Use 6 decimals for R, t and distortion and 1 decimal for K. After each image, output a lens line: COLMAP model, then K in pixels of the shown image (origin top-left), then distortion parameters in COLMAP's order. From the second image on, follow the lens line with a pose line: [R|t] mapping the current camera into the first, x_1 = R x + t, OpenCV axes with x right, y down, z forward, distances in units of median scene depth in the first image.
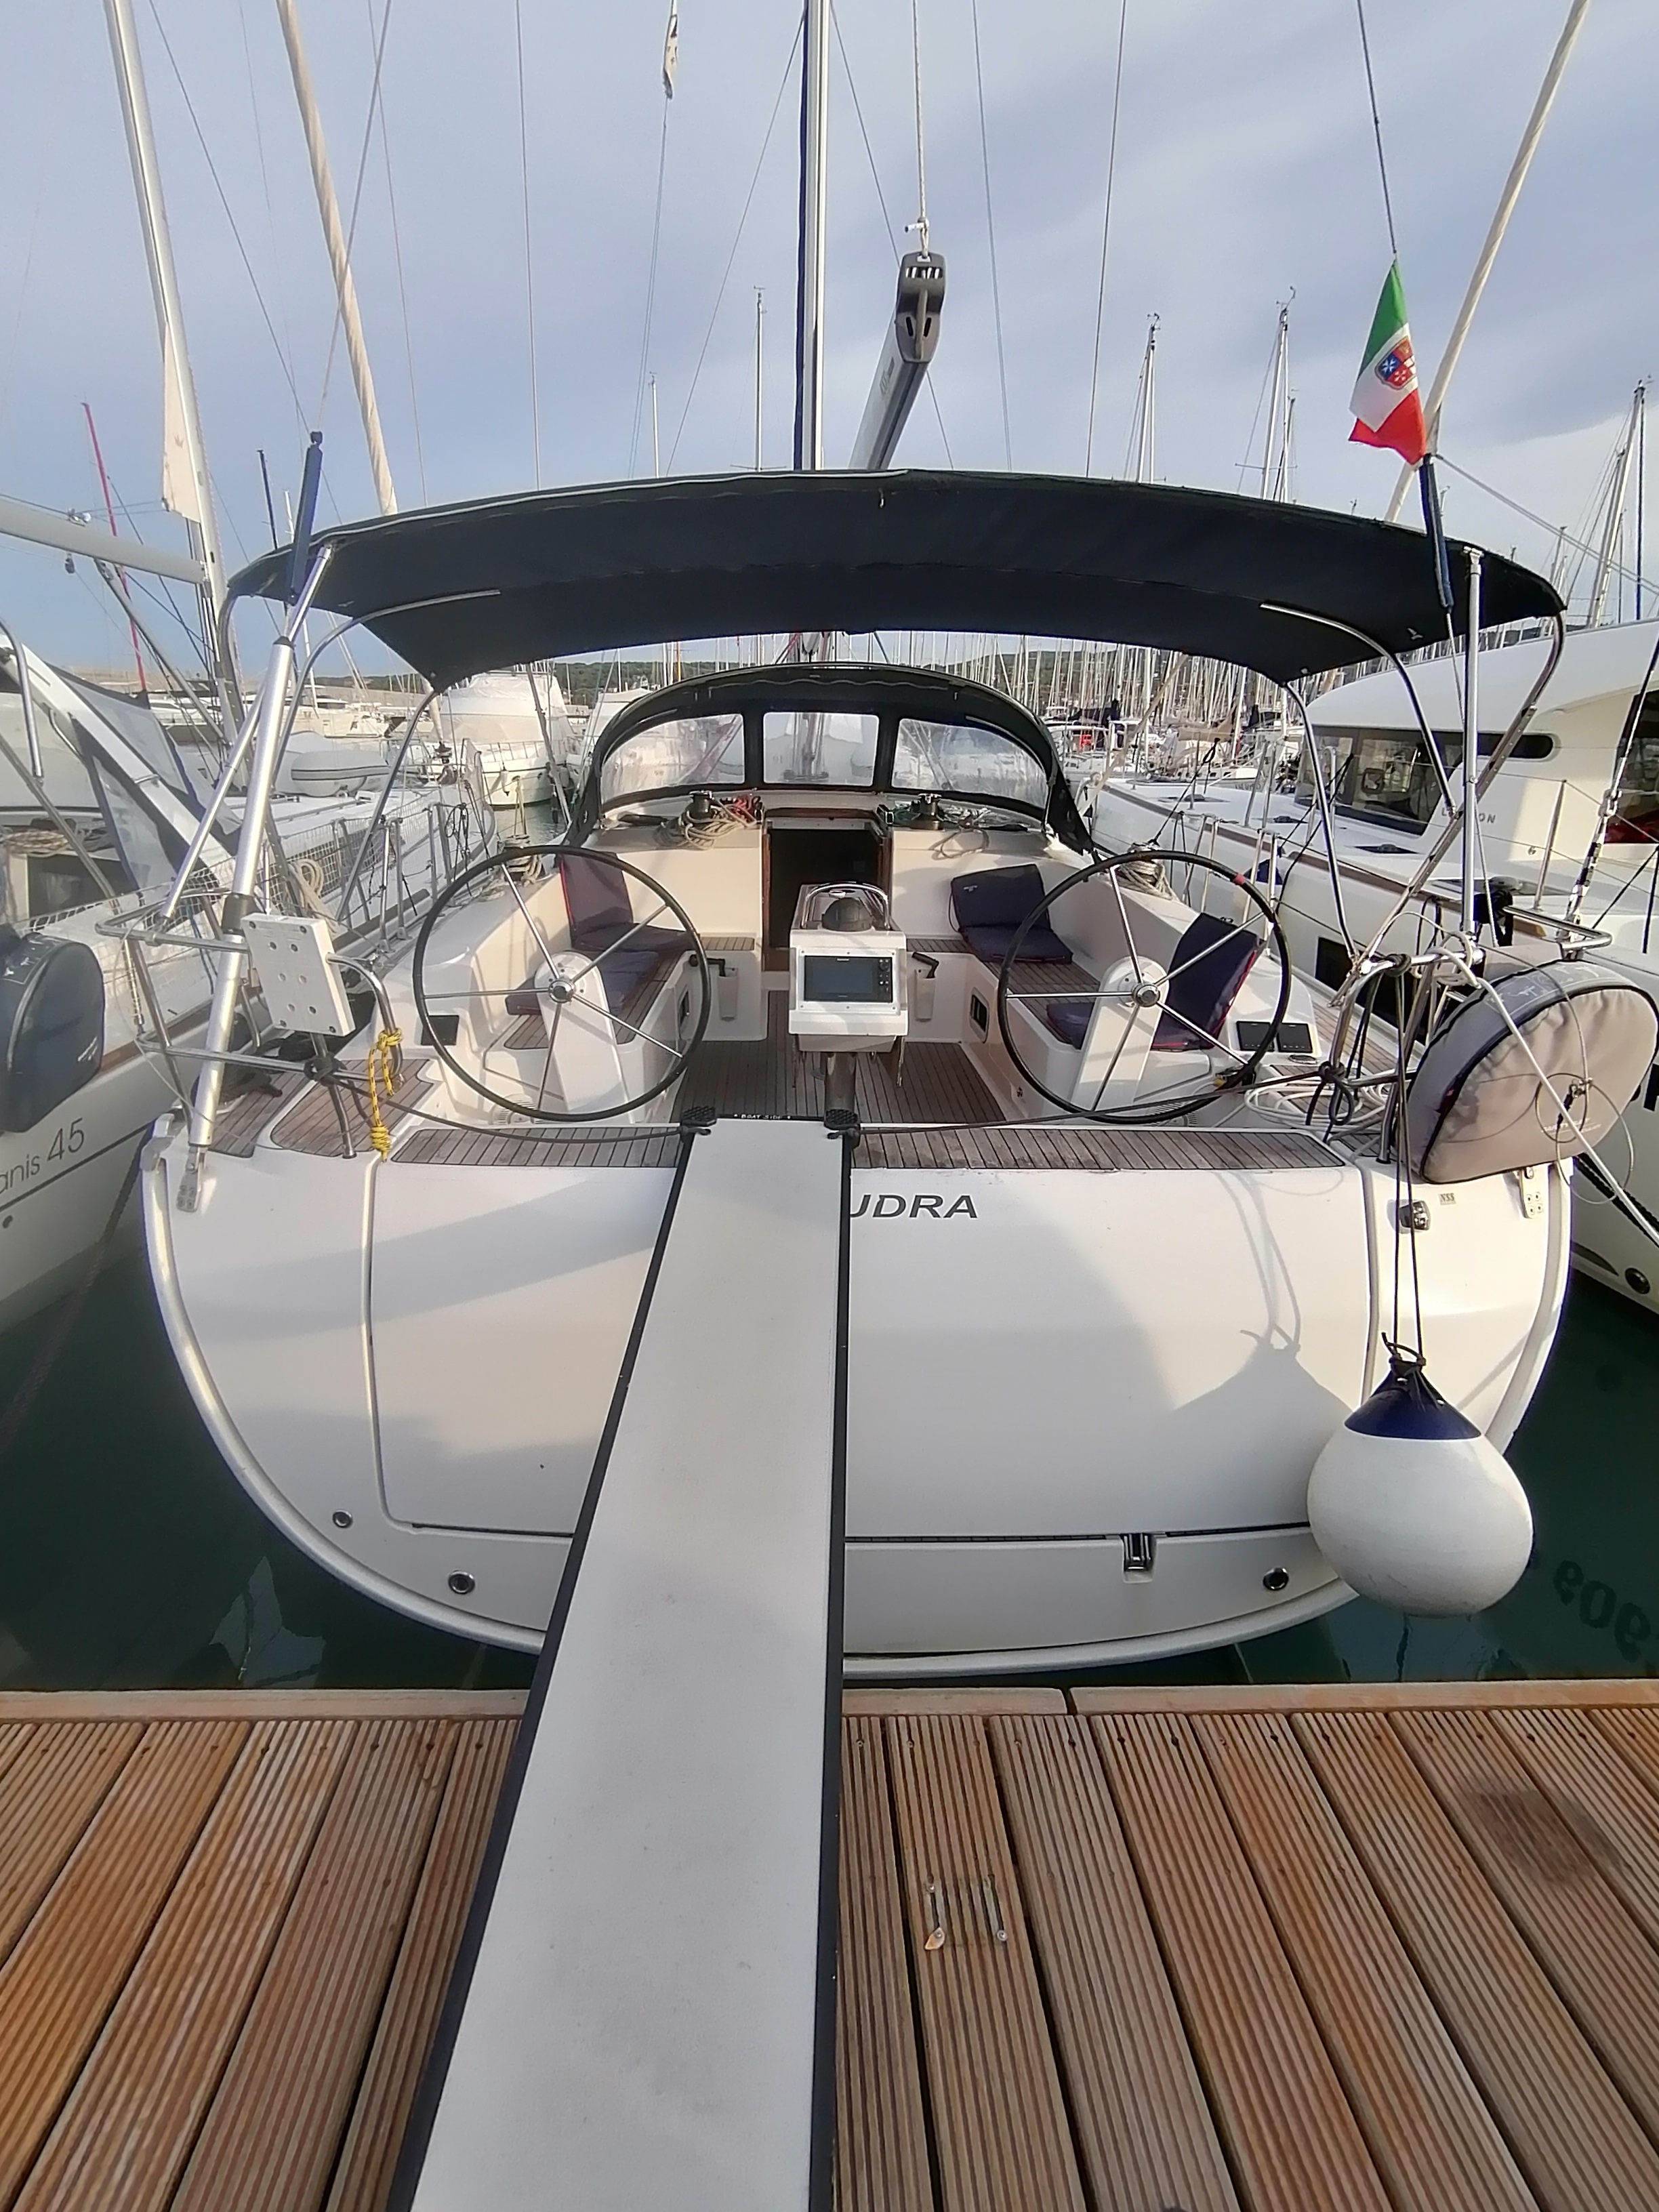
lens RADIAL K [[1115.7, 0, 829.5], [0, 1115.7, 1106.0], [0, 0, 1]] dist [0.026260, -0.000415]
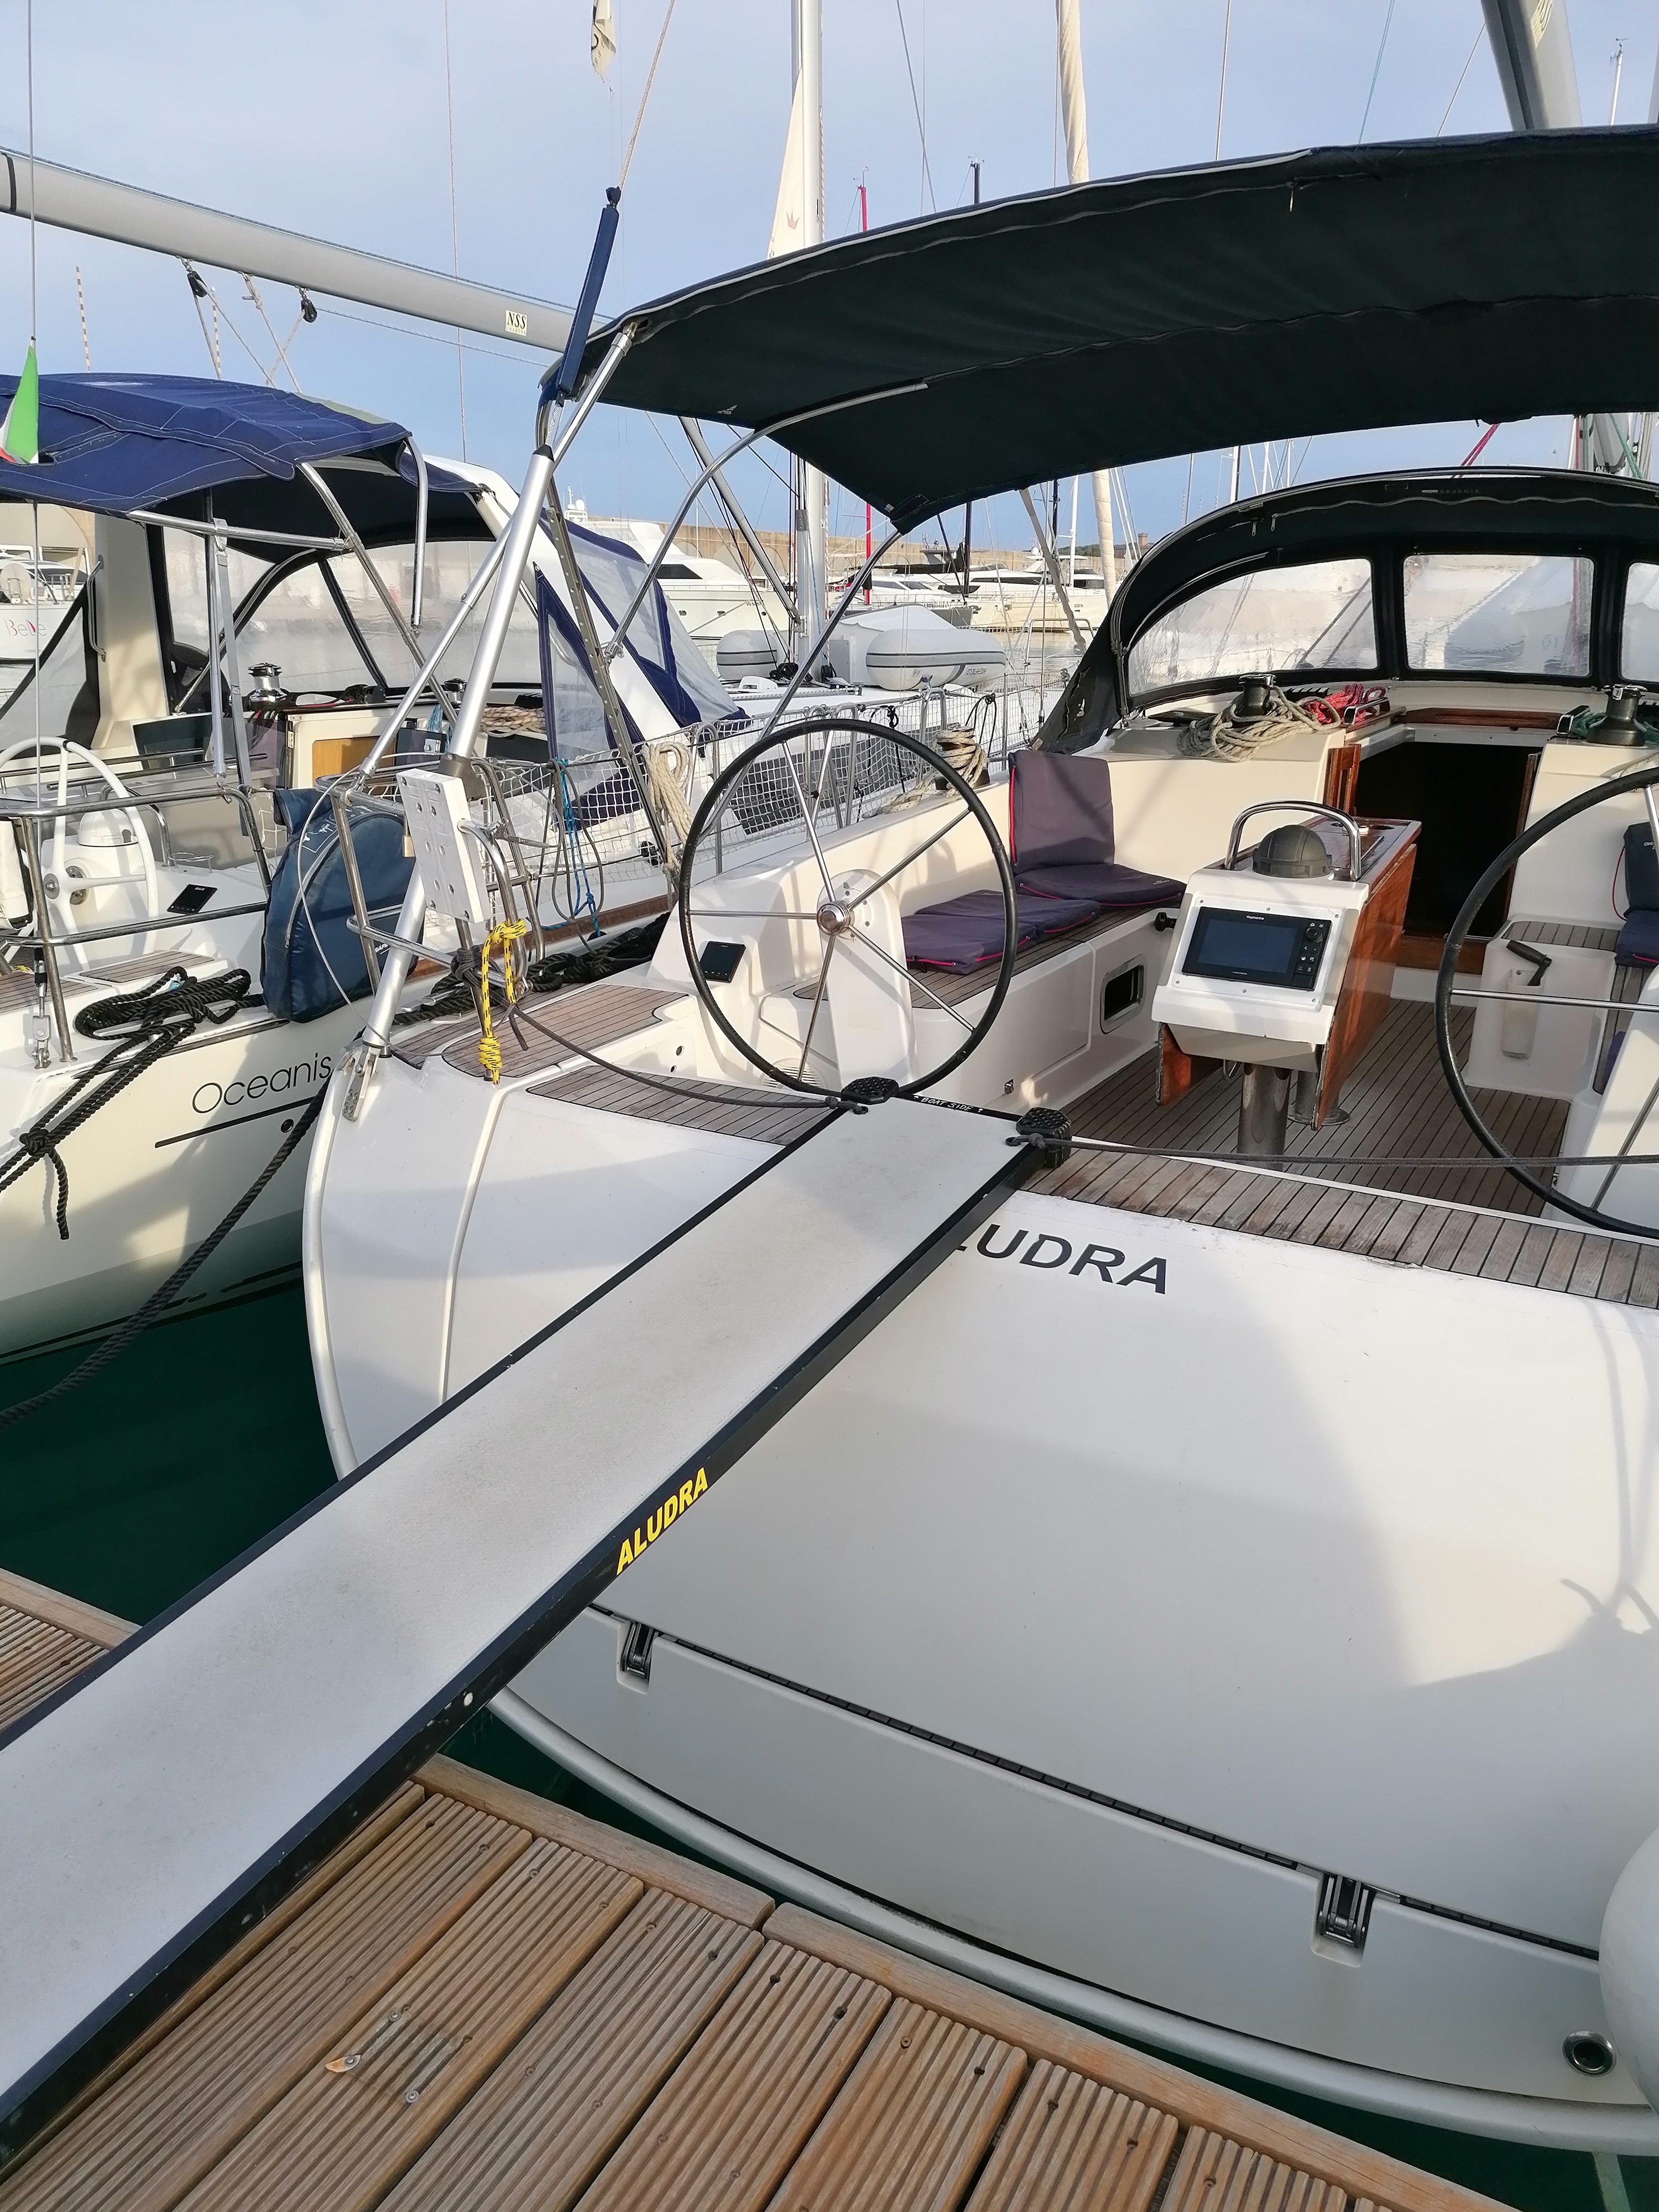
lens RADIAL K [[1687.6, 0, 829.5], [0, 1687.6, 1106.0], [0, 0, 1]] dist [0.099486, -0.091192]
pose [[0.867918, 0.147807, -0.474206, 0.390741], [-0.168247, 0.985745, -0.000685, 0.025098], [0.467344, 0.080379, 0.880414, 0.039139]]
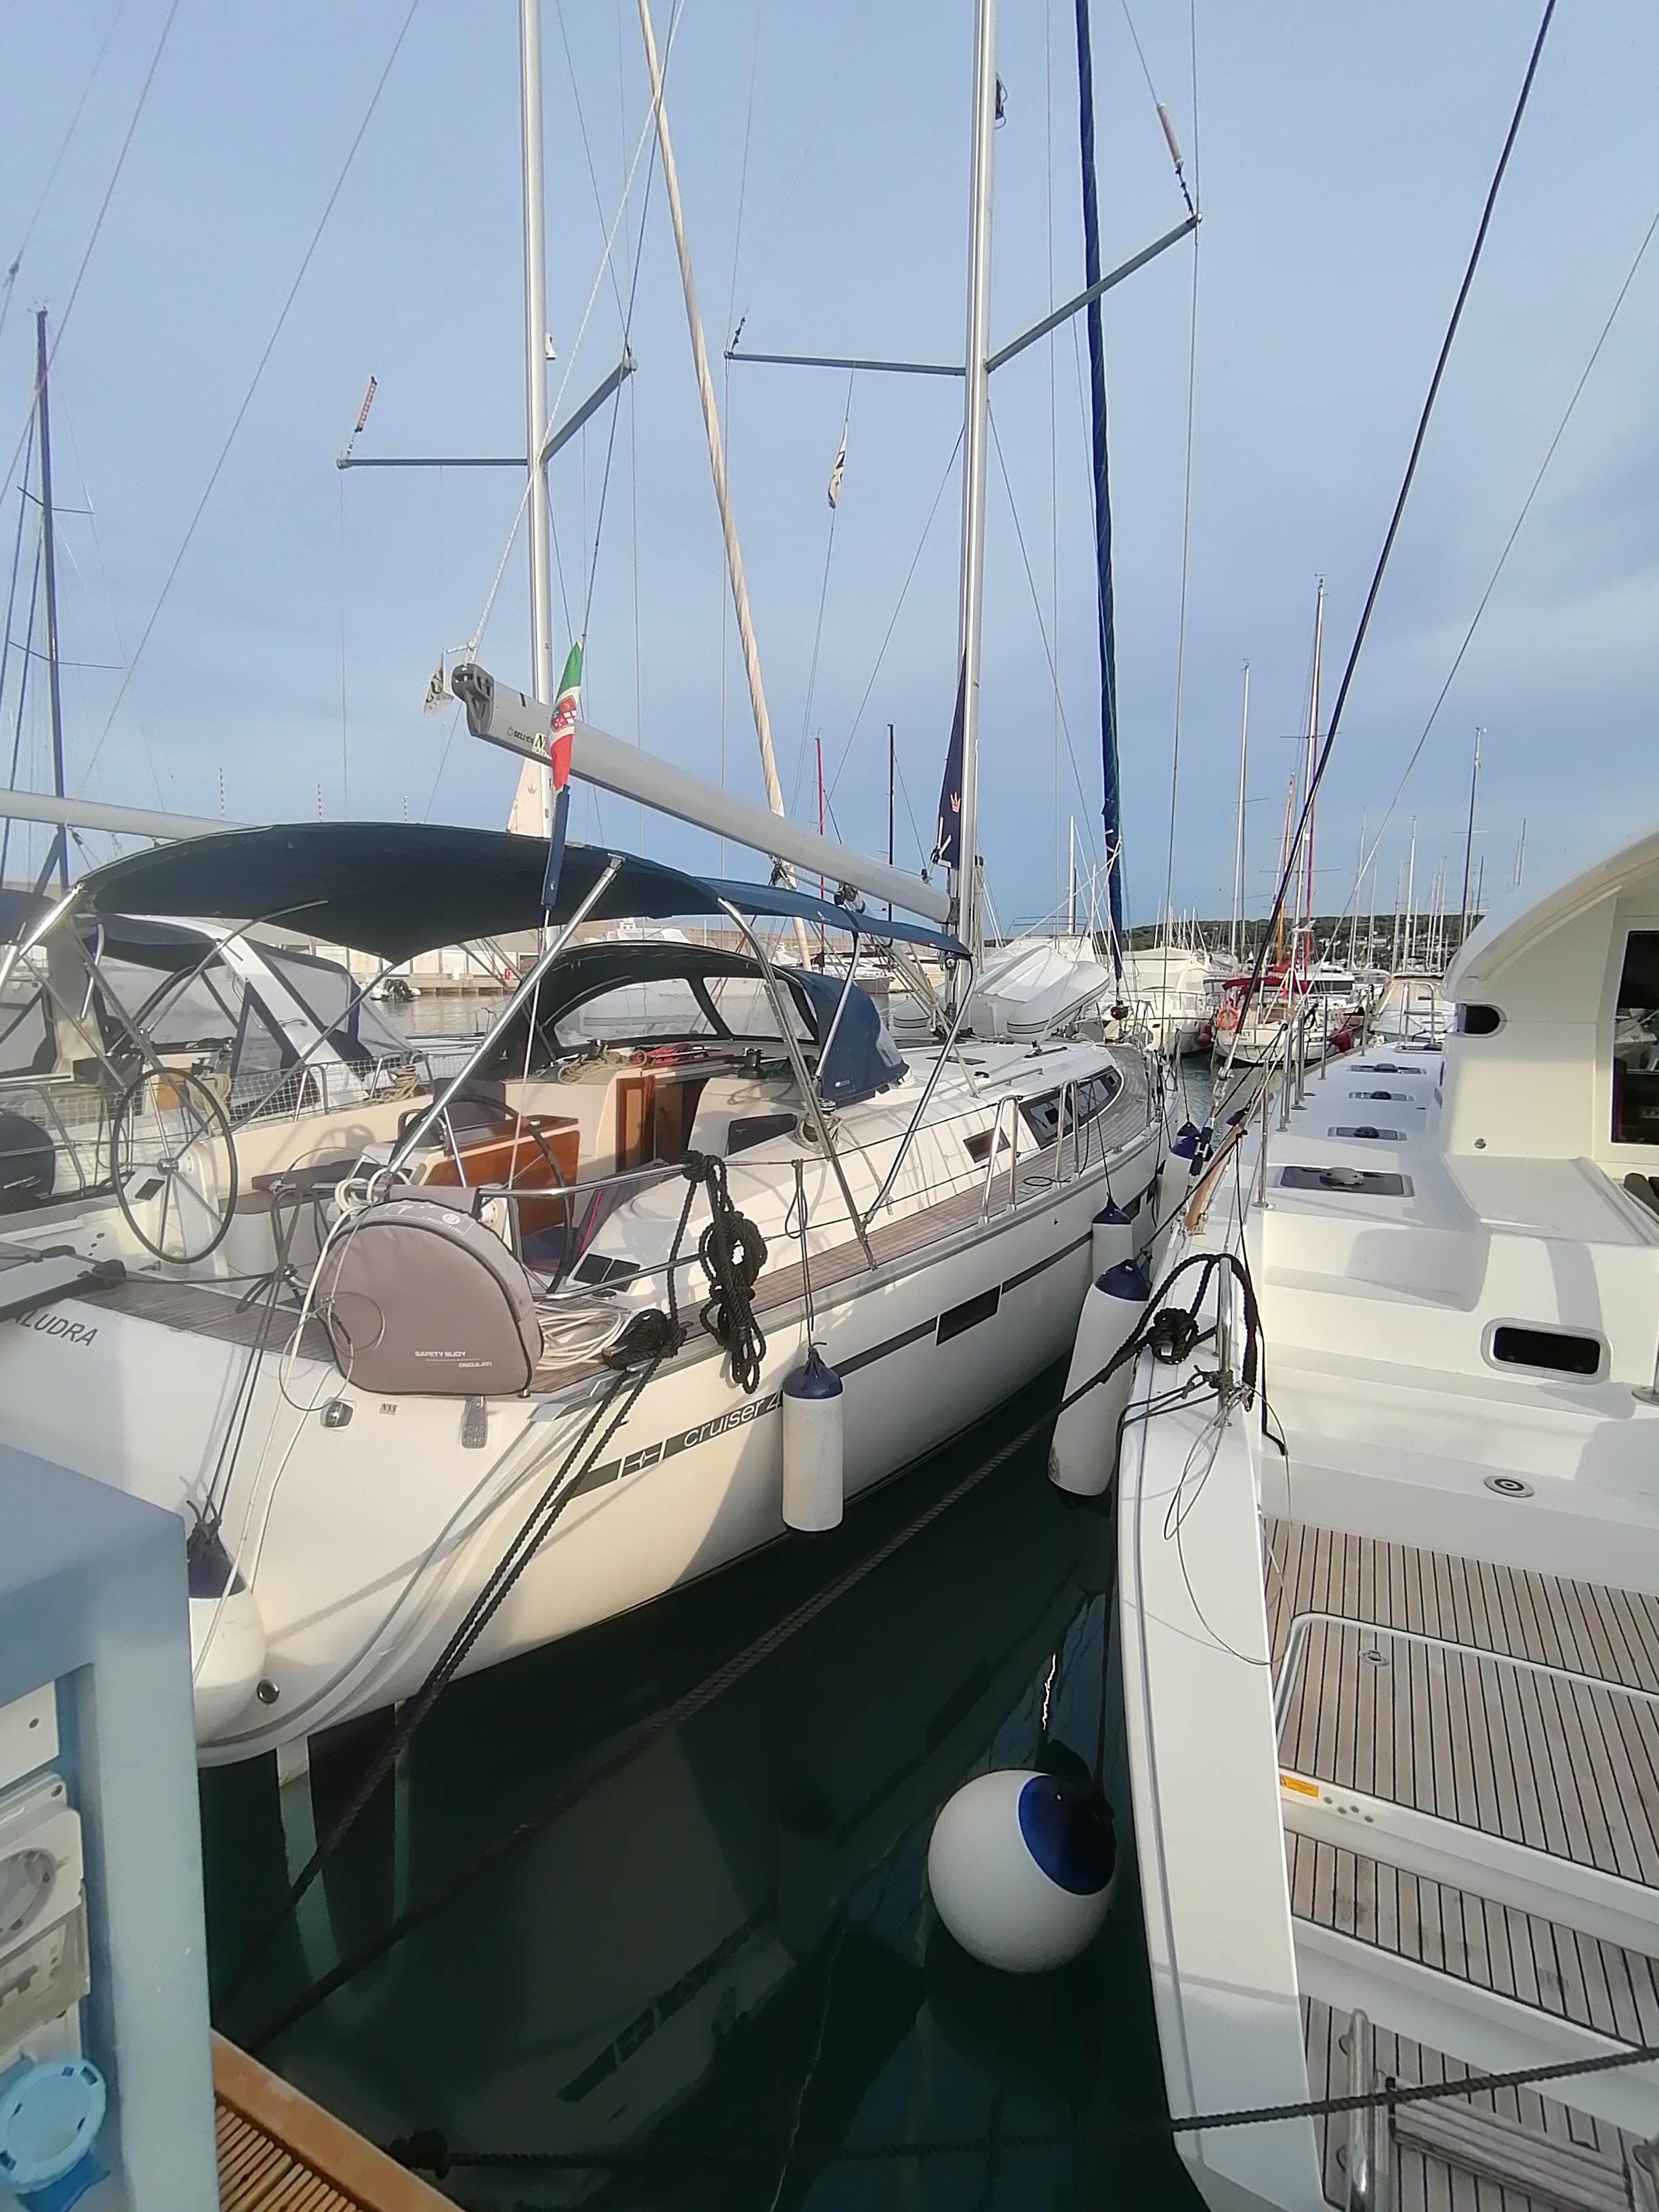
lens RADIAL K [[1115.7, 0, 829.5], [0, 1115.7, 1106.0], [0, 0, 1]] dist [0.026260, -0.000415]
pose [[0.861850, 0.068512, -0.502515, 1.476961], [-0.172782, 0.971225, -0.163919, -0.105123], [0.476824, 0.228099, 0.848887, 0.204484]]
